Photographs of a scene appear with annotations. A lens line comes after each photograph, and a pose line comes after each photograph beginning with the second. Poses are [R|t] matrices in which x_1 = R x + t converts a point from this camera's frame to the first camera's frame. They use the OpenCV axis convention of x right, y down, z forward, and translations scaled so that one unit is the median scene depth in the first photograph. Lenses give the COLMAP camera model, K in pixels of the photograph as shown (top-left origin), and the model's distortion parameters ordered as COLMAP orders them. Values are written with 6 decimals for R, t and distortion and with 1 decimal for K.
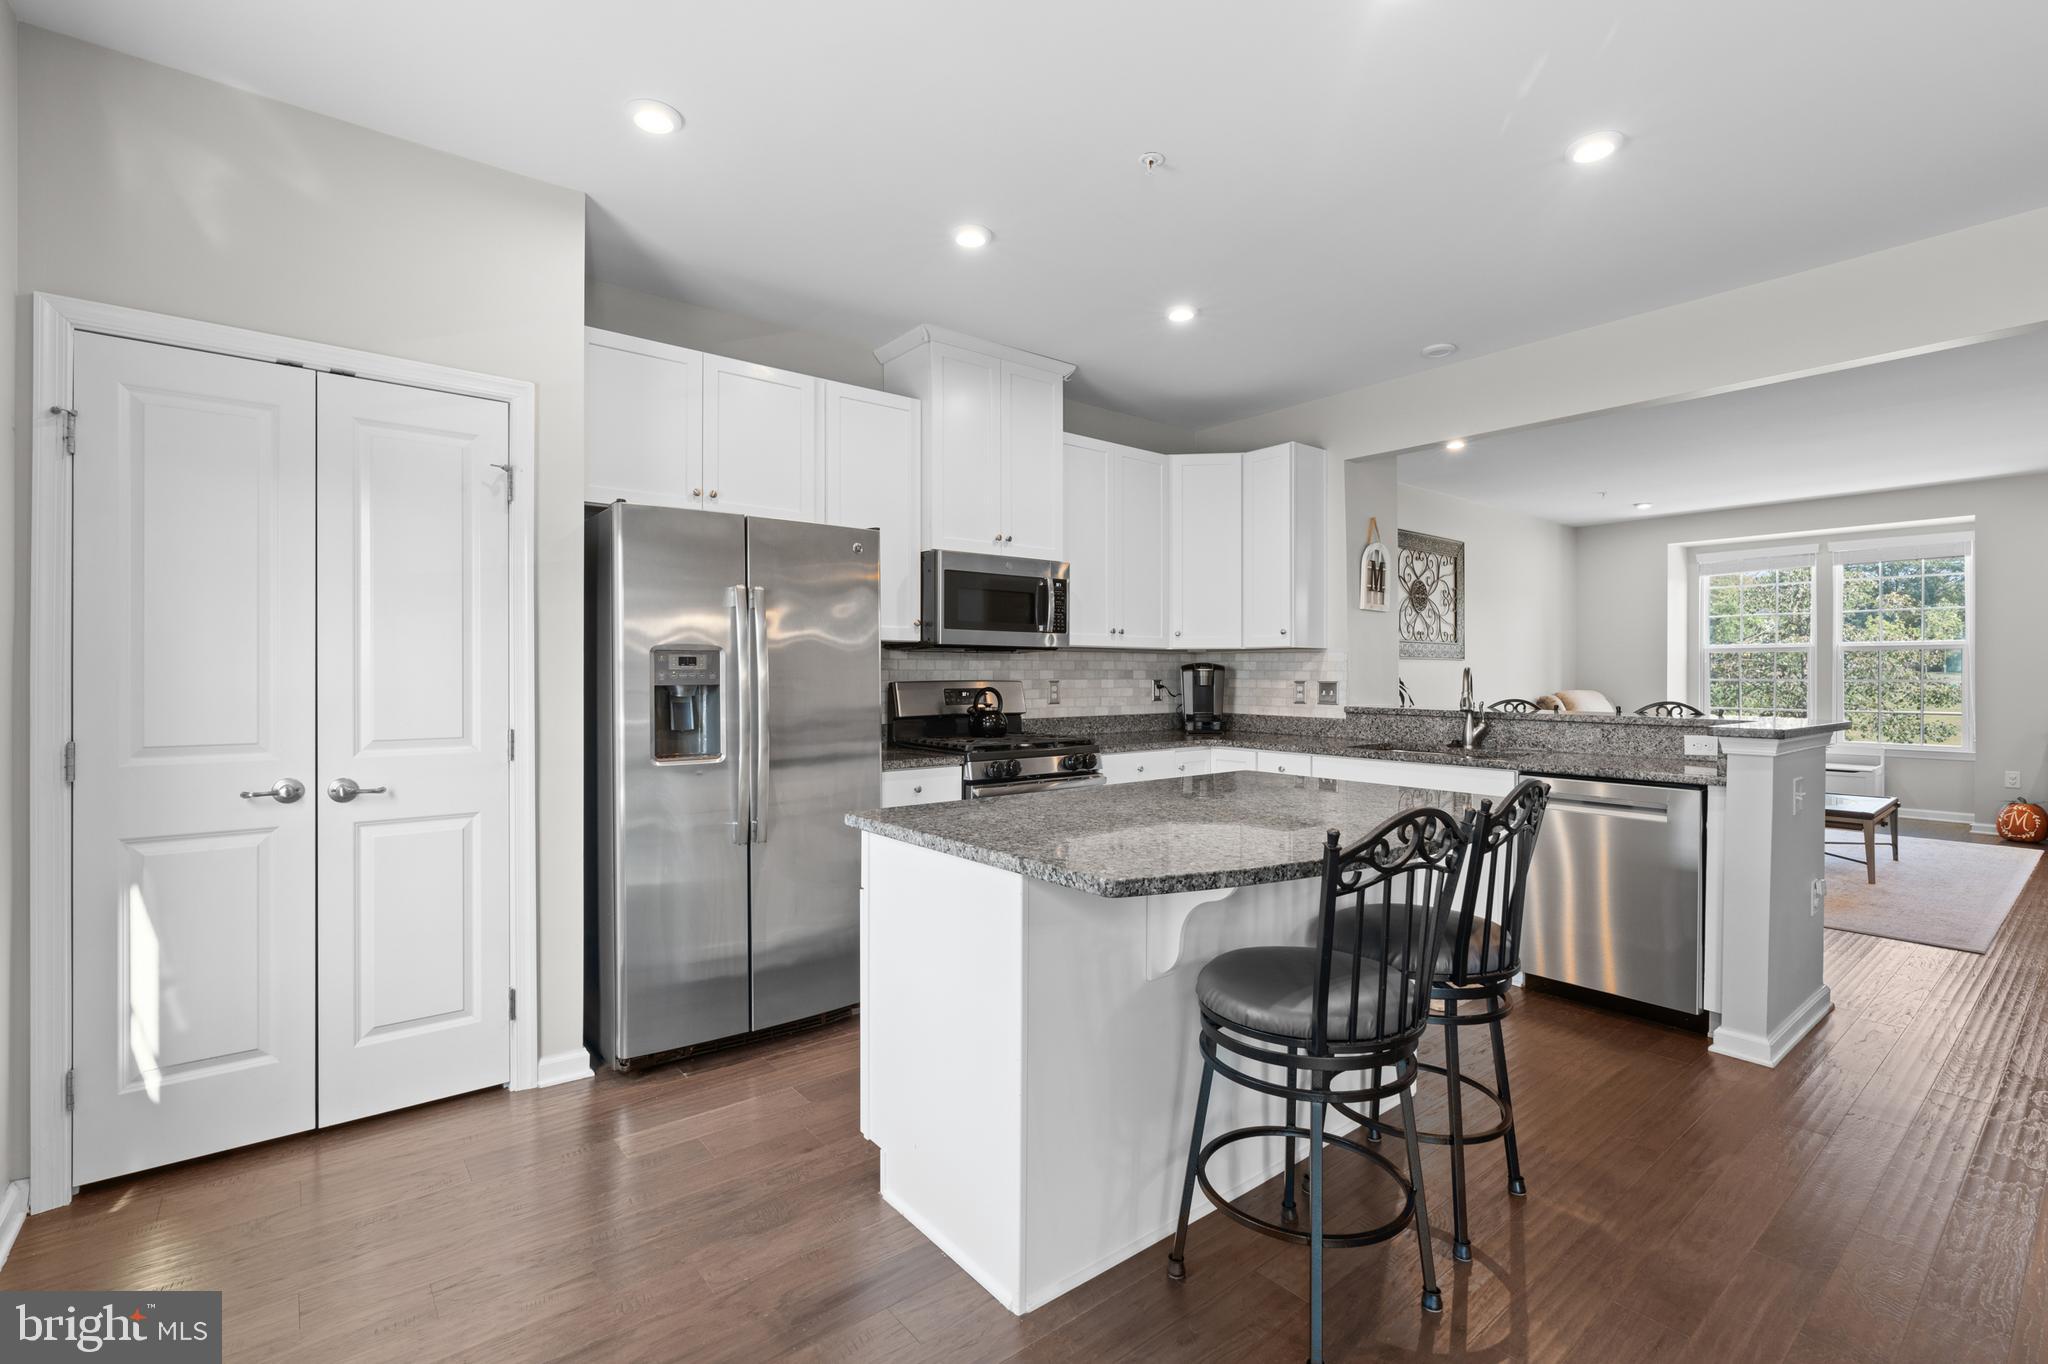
lens RADIAL K [[917.2, 0, 1017.6], [0, 917.2, 678.5], [0, 0, 1]] dist [-0.003167, -0.000264]
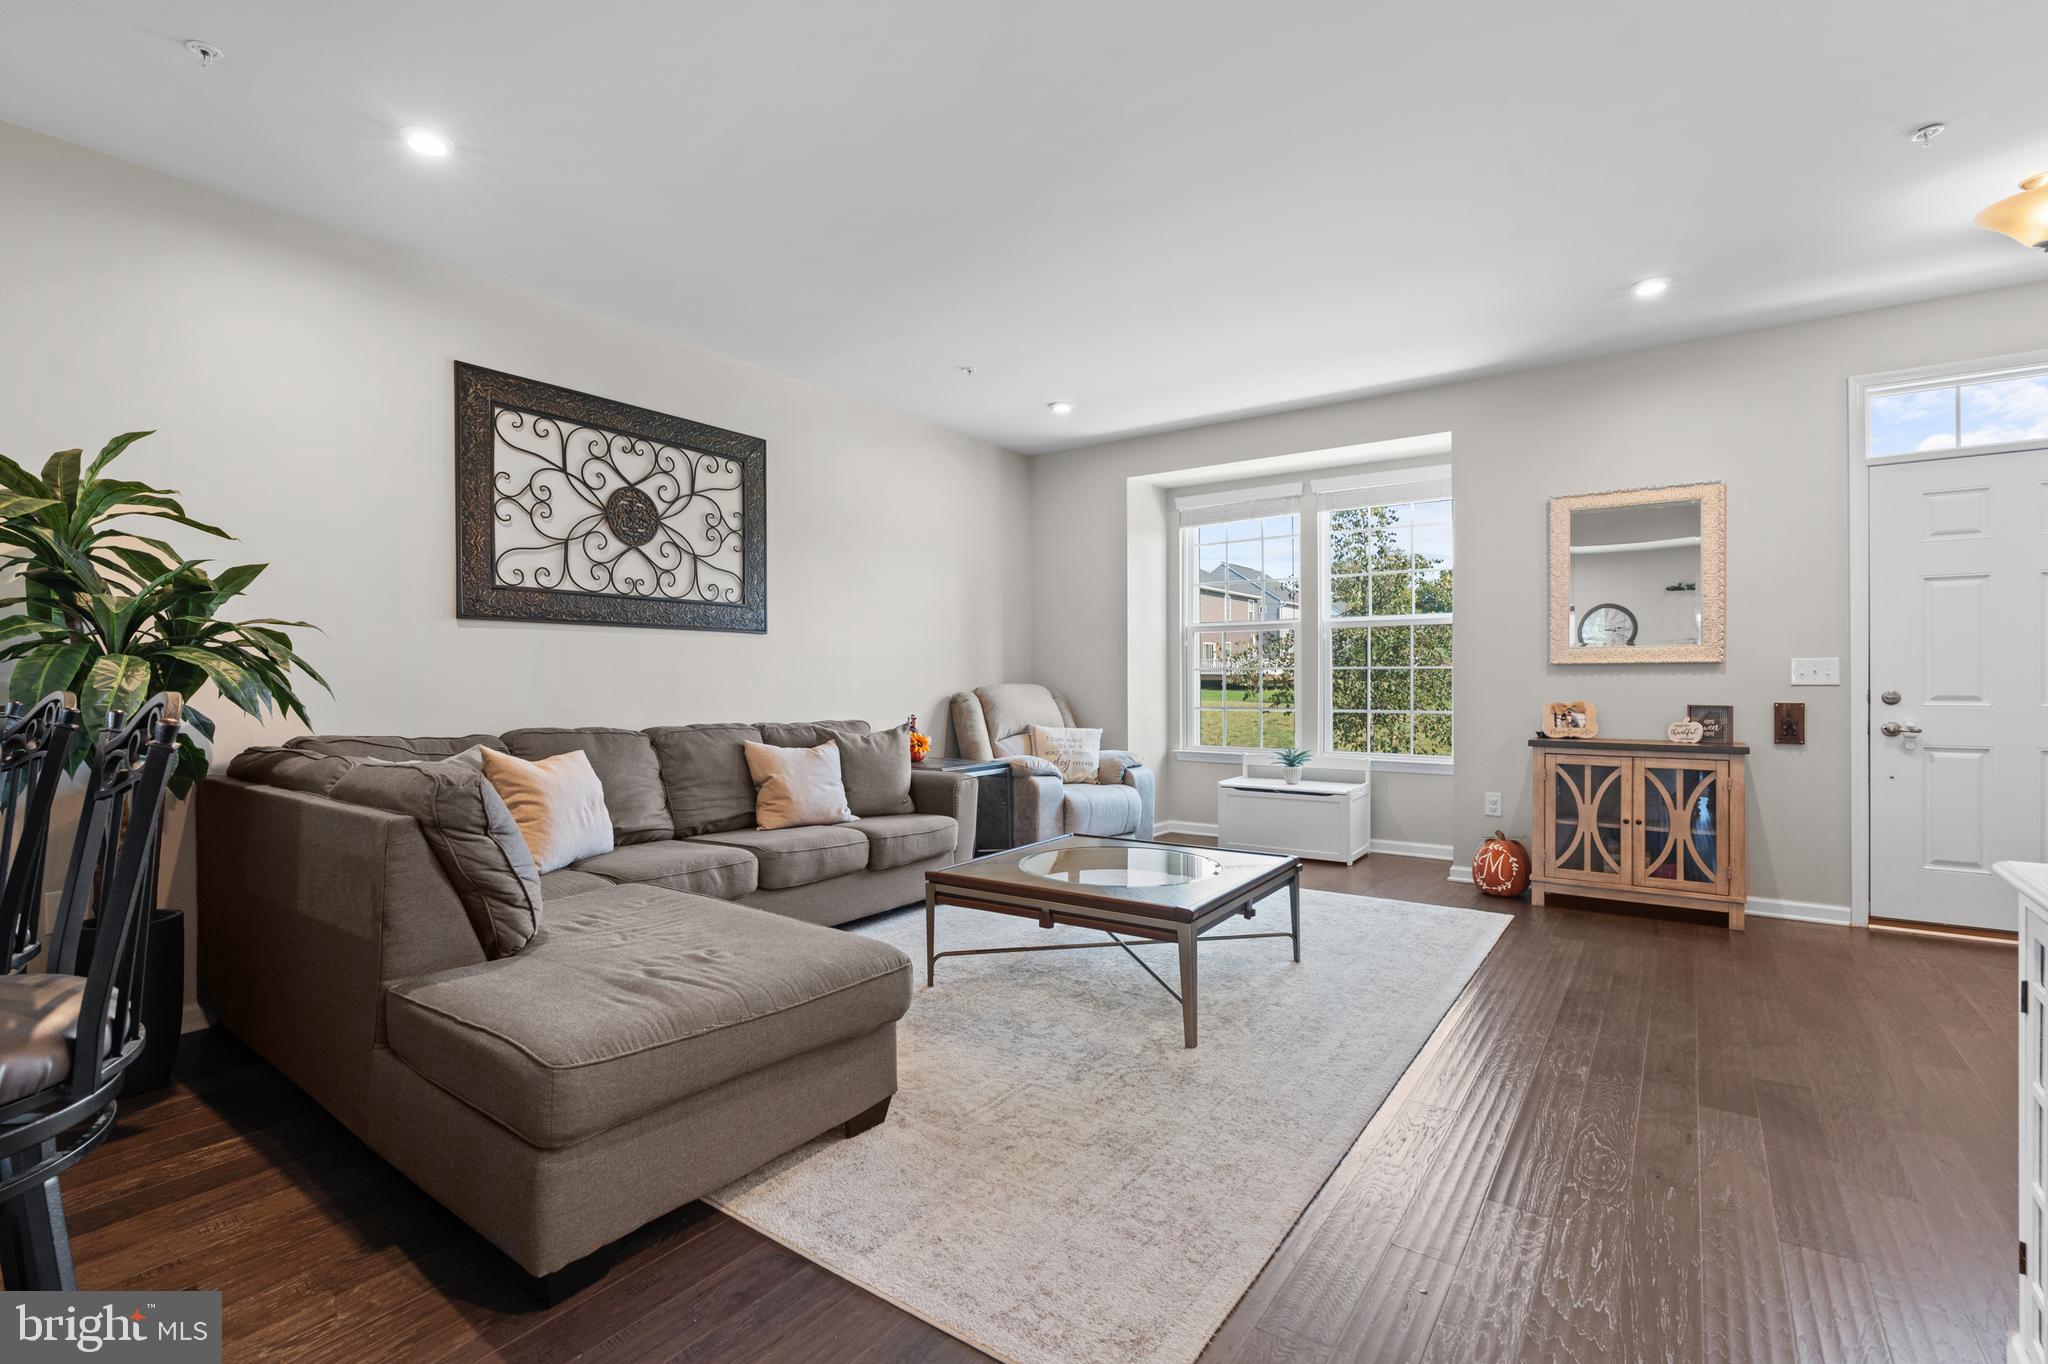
lens RADIAL K [[930.4, 0, 1024.0], [0, 930.4, 682.0], [0, 0, 1]] dist [-0.003606, -0.000161]
pose [[0.964478, -0.001996, 0.264156, 0.513414], [0.000934, 0.999991, 0.004147, 0.010600], [-0.264162, -0.003753, 0.964471, 0.374234]]
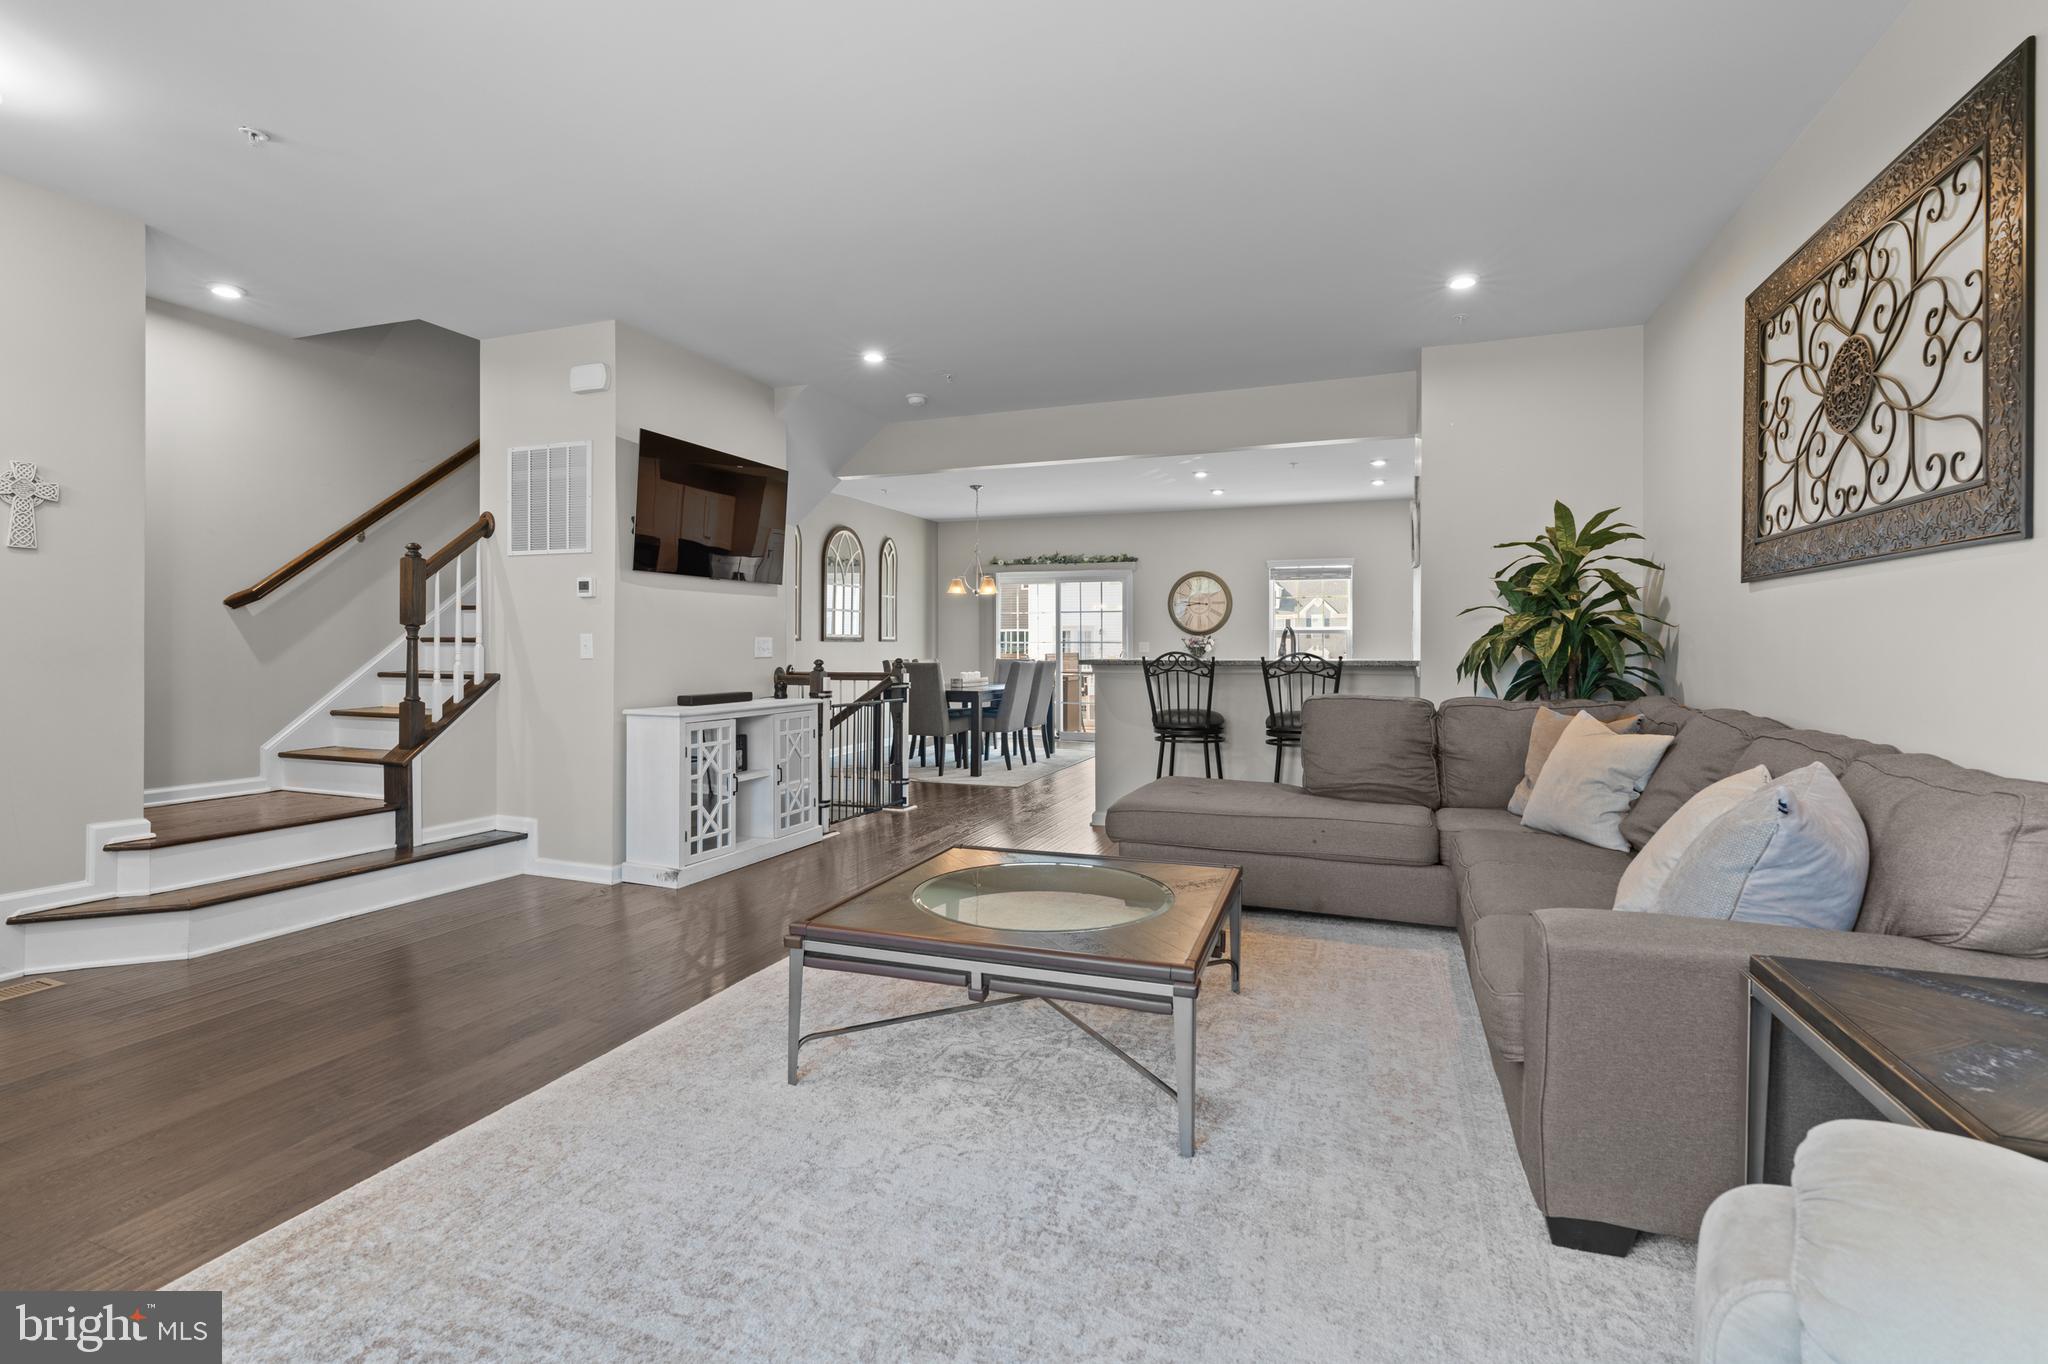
lens RADIAL K [[930.9, 0, 1019.2], [0, 930.9, 646.7], [0, 0, 1]] dist [-0.004193, 0.000149]
pose [[-0.863376, -0.000418, -0.504560, 0.874694], [-0.002472, 0.999991, 0.003402, 0.008684], [0.504554, 0.004184, -0.863370, 1.130605]]
